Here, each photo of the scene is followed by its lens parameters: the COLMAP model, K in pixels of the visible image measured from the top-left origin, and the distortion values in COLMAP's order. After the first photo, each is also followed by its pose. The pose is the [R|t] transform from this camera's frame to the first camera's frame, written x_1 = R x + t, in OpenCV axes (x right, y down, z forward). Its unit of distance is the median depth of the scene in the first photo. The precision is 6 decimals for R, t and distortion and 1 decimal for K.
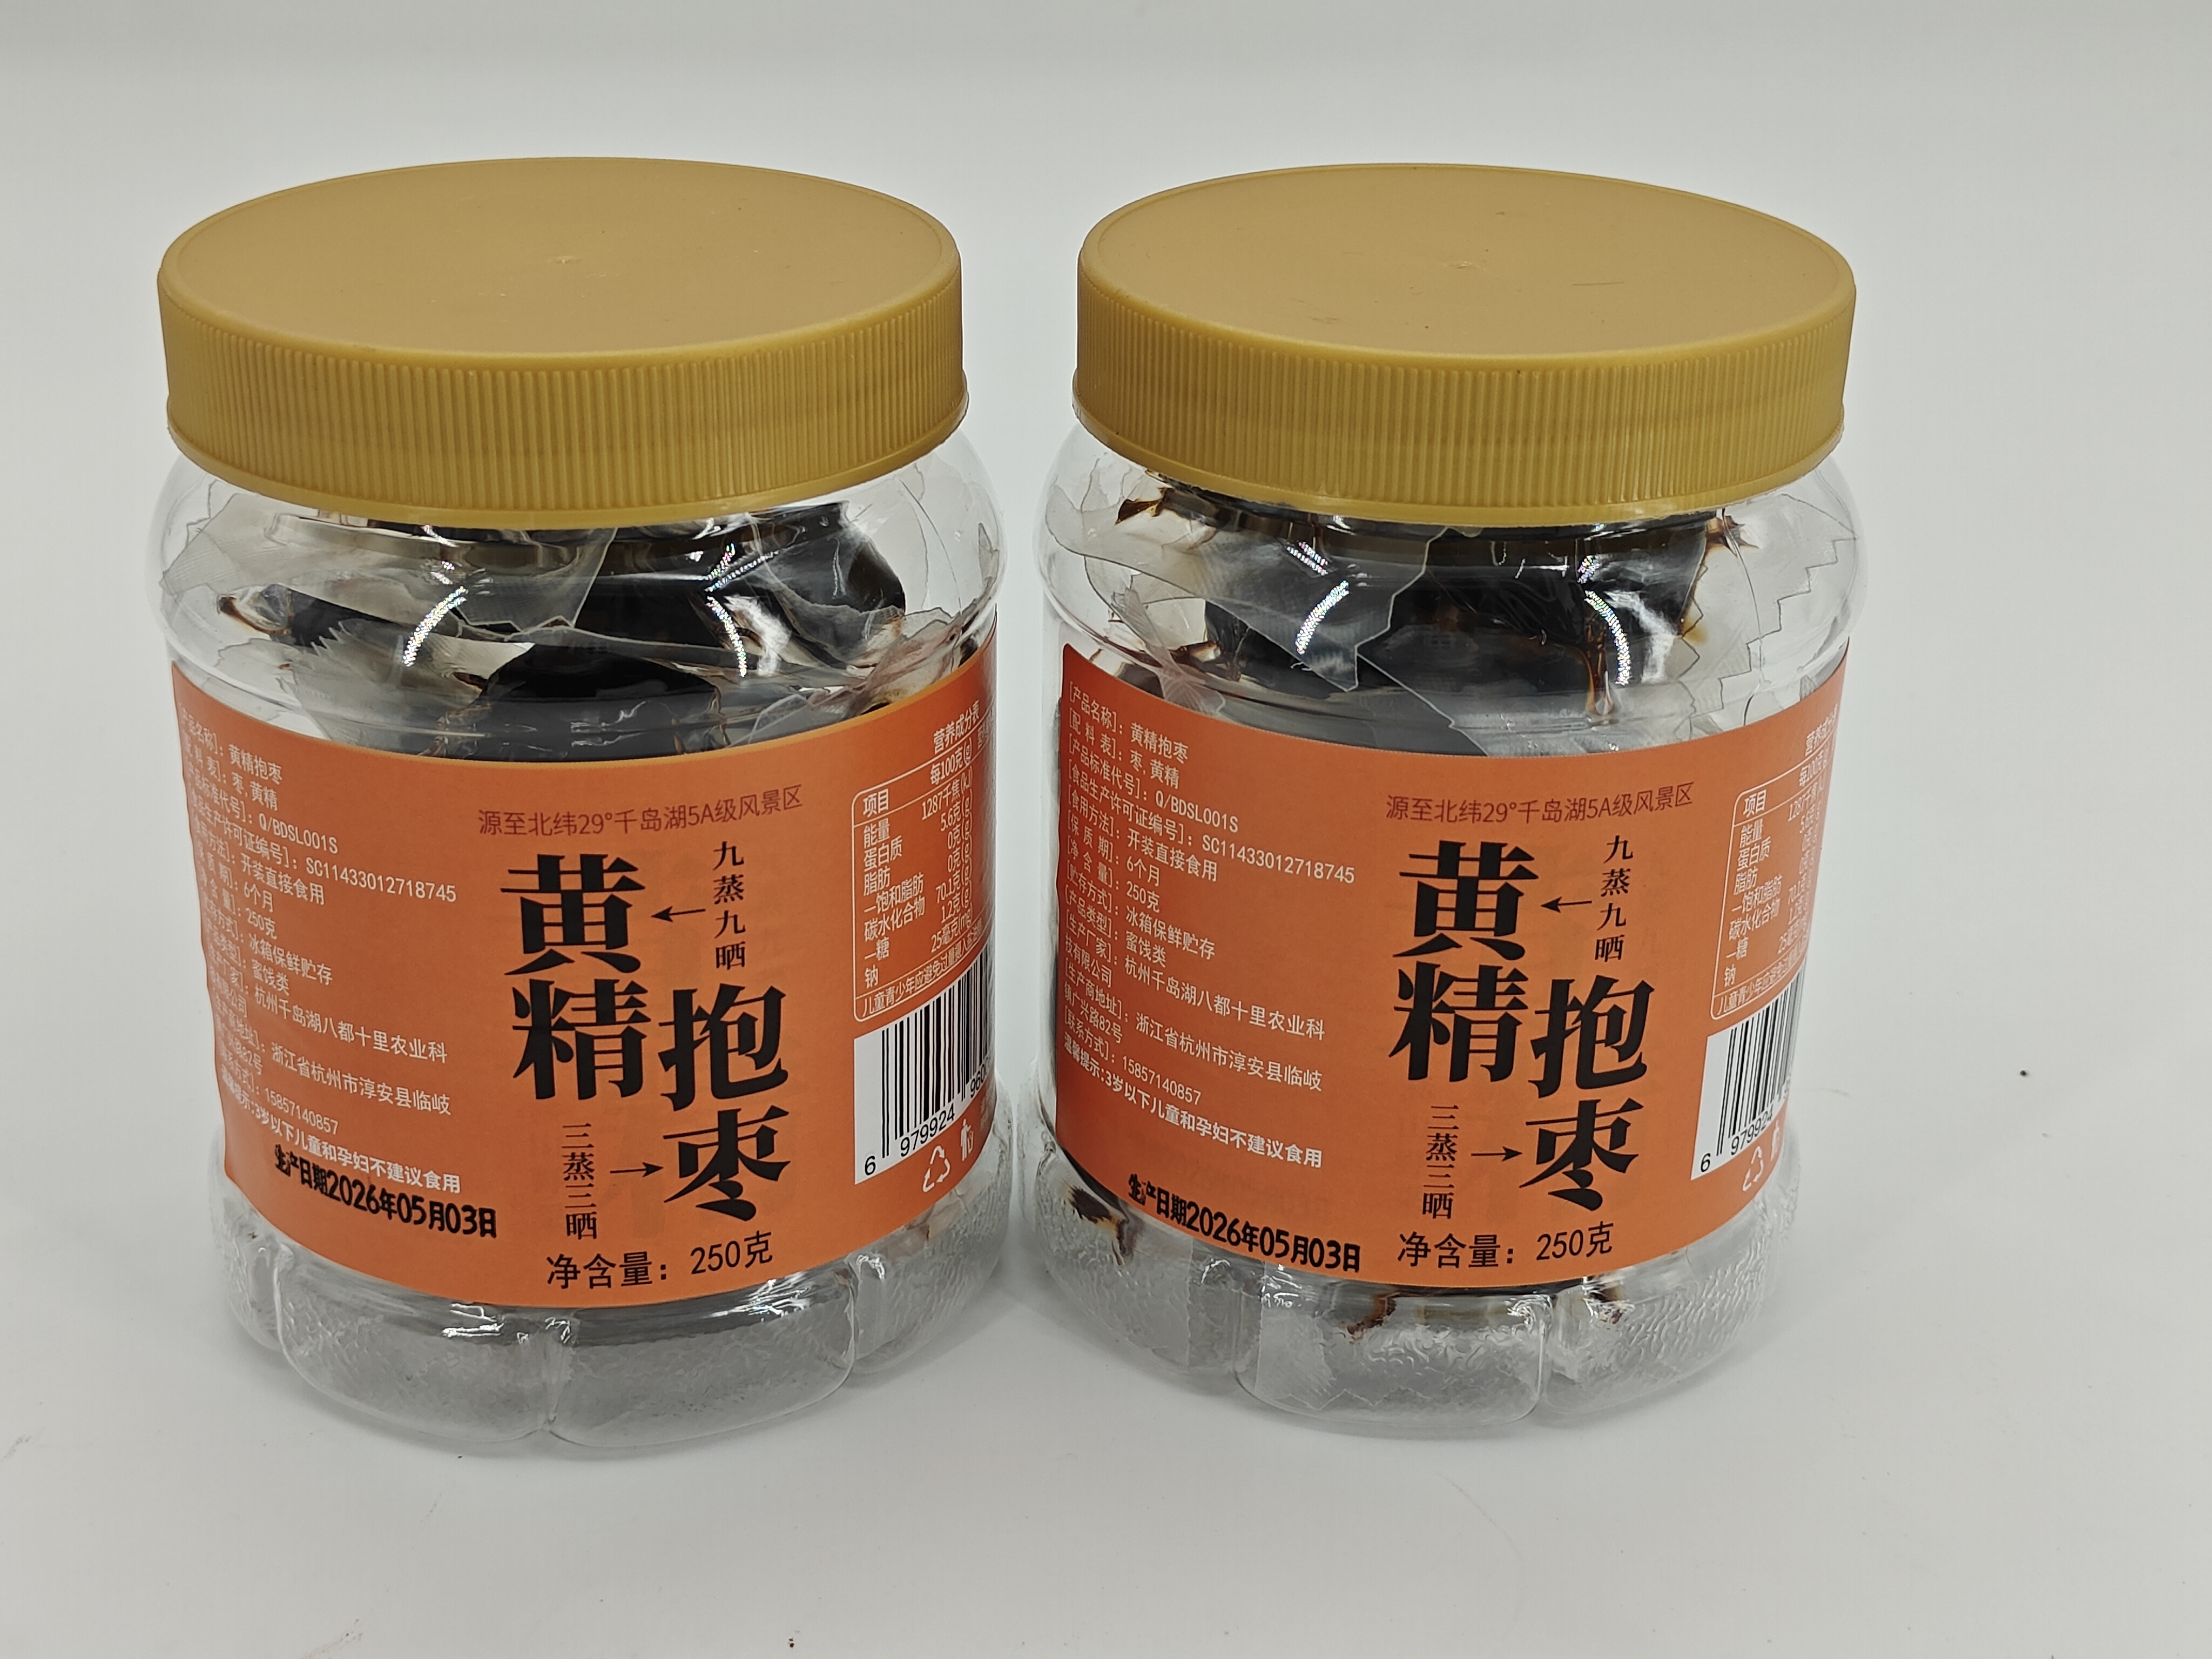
lens RADIAL K [[3038.6, 0, 1108.8], [0, 3038.6, 716.3], [0, 0, 1]] dist [0.086842, -0.702631]
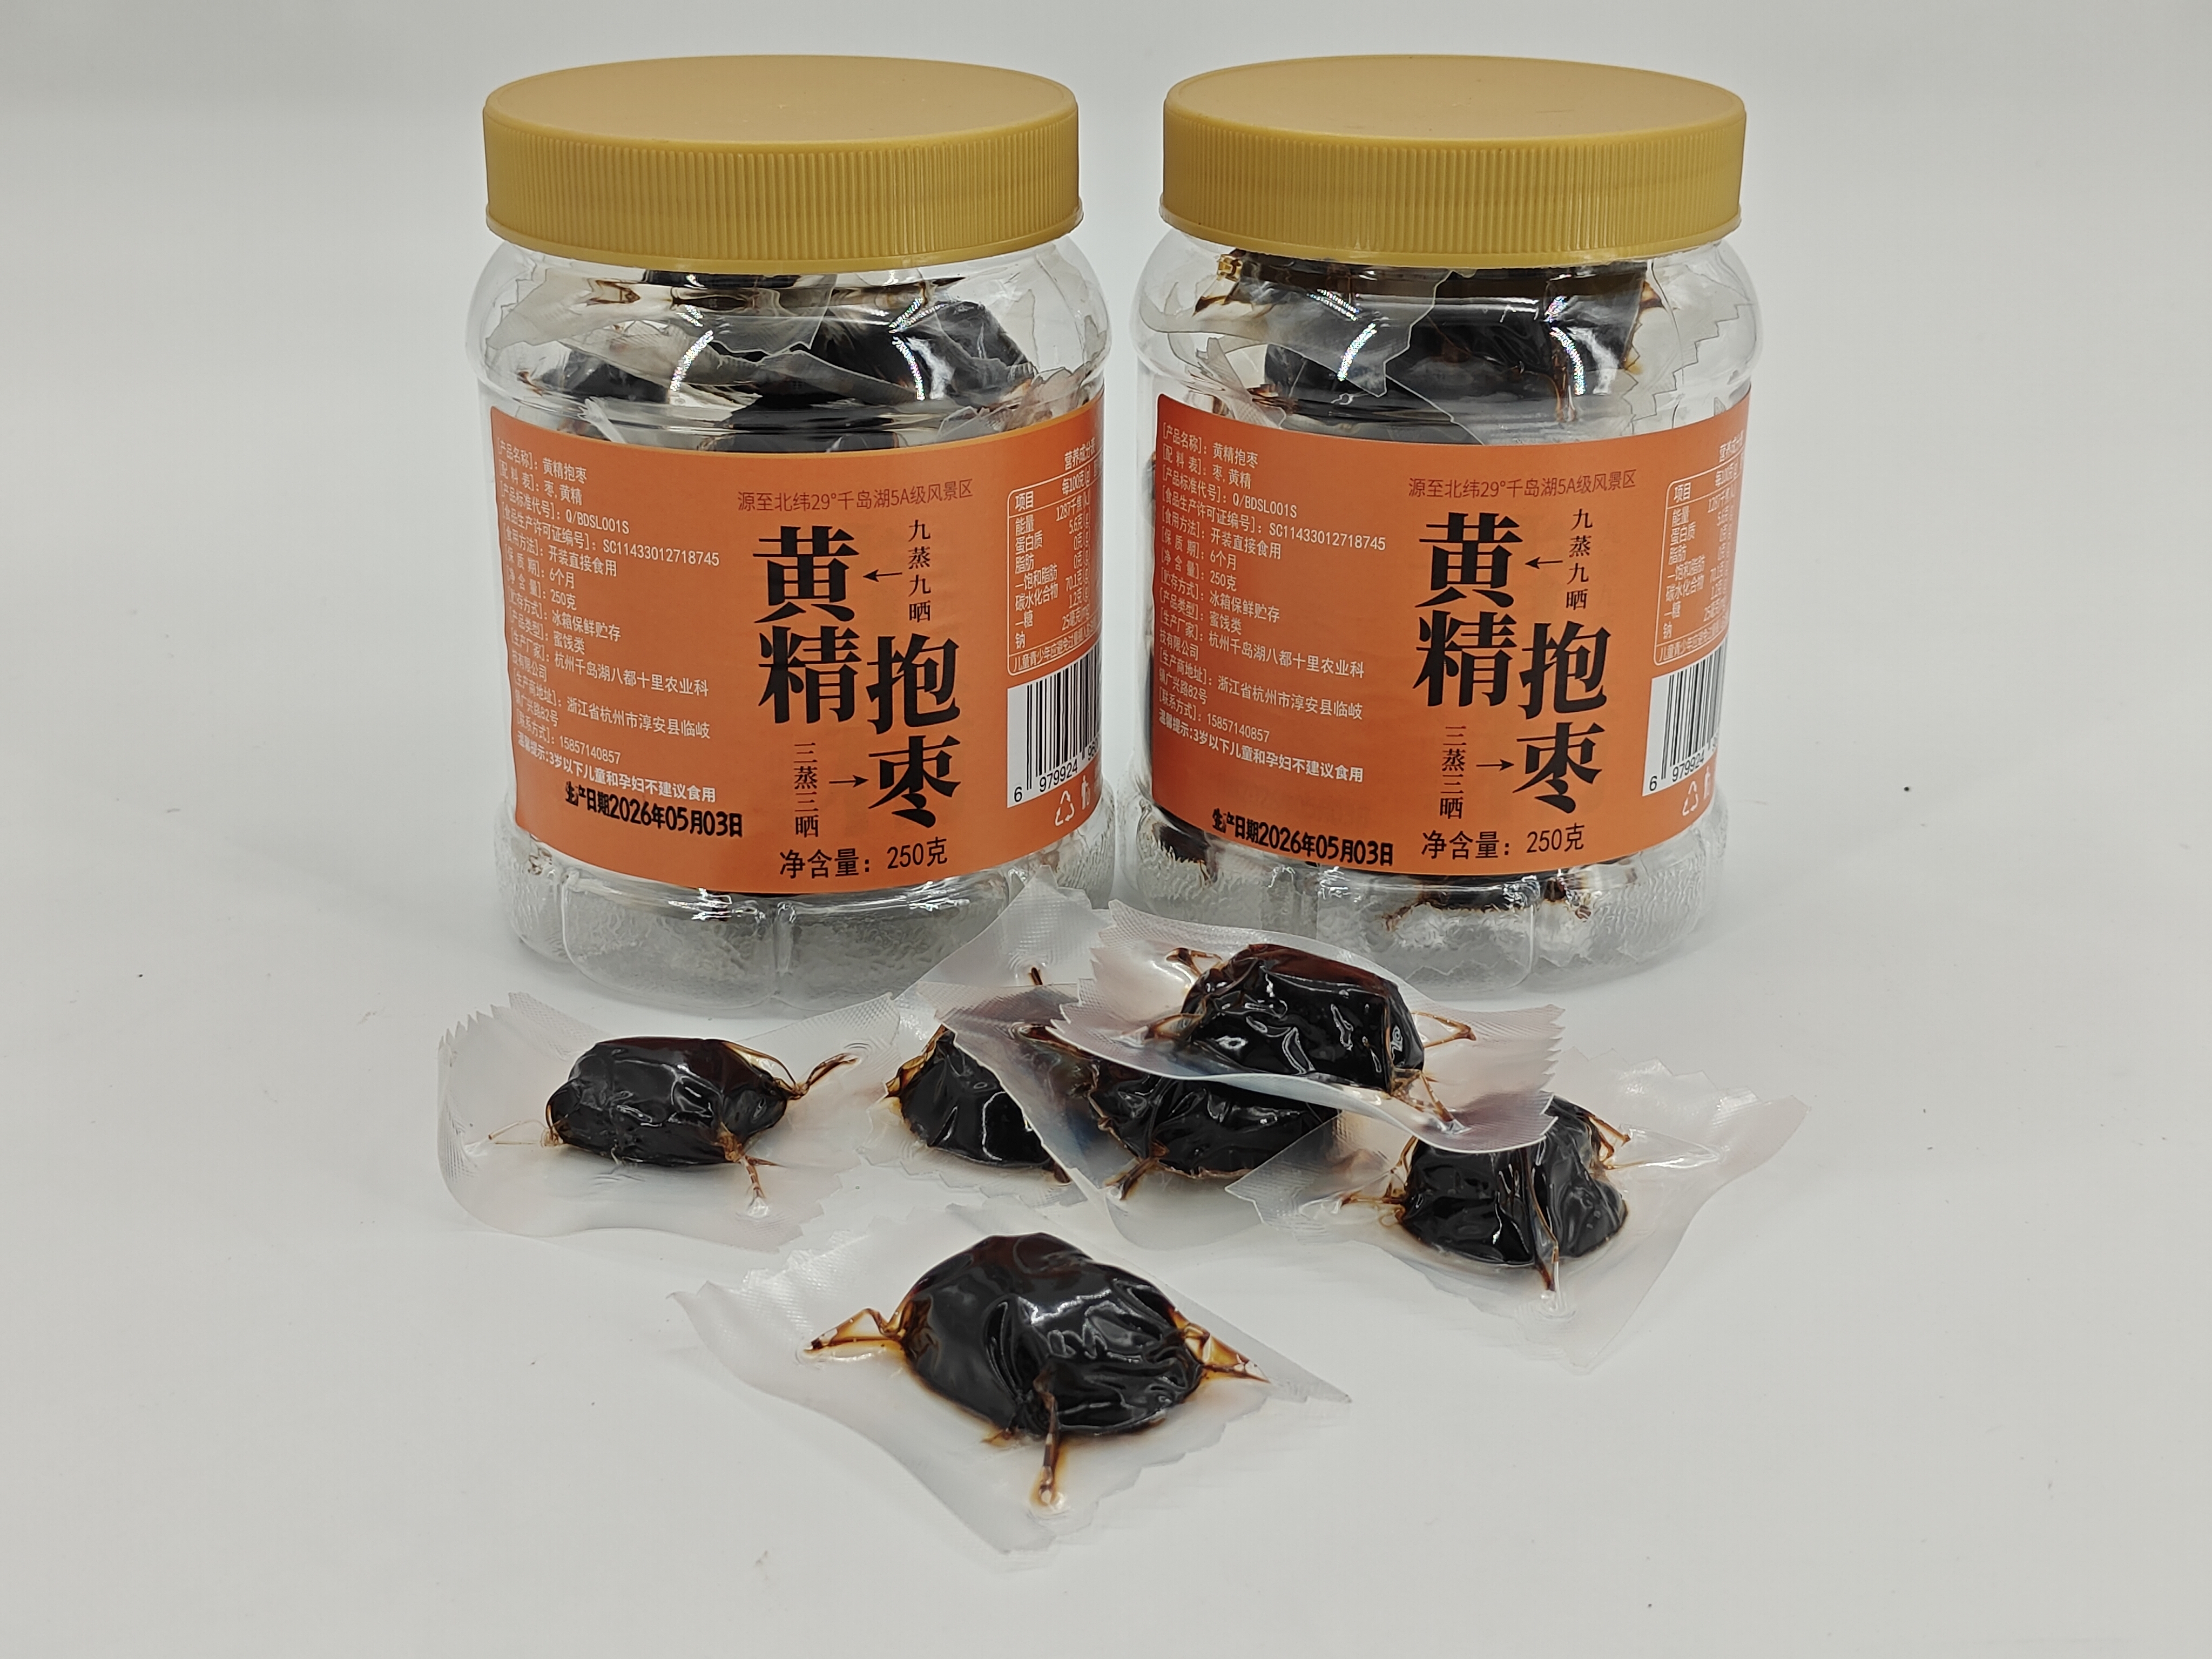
lens RADIAL K [[3036.8, 0, 1109.4], [0, 3036.8, 781.4], [0, 0, 1]] dist [0.027944, -0.635122]
pose [[0.999752, -0.018744, 0.012023, -0.057210], [0.019075, 0.999423, -0.028088, 0.187737], [-0.011489, 0.028310, 0.999533, -0.322669]]
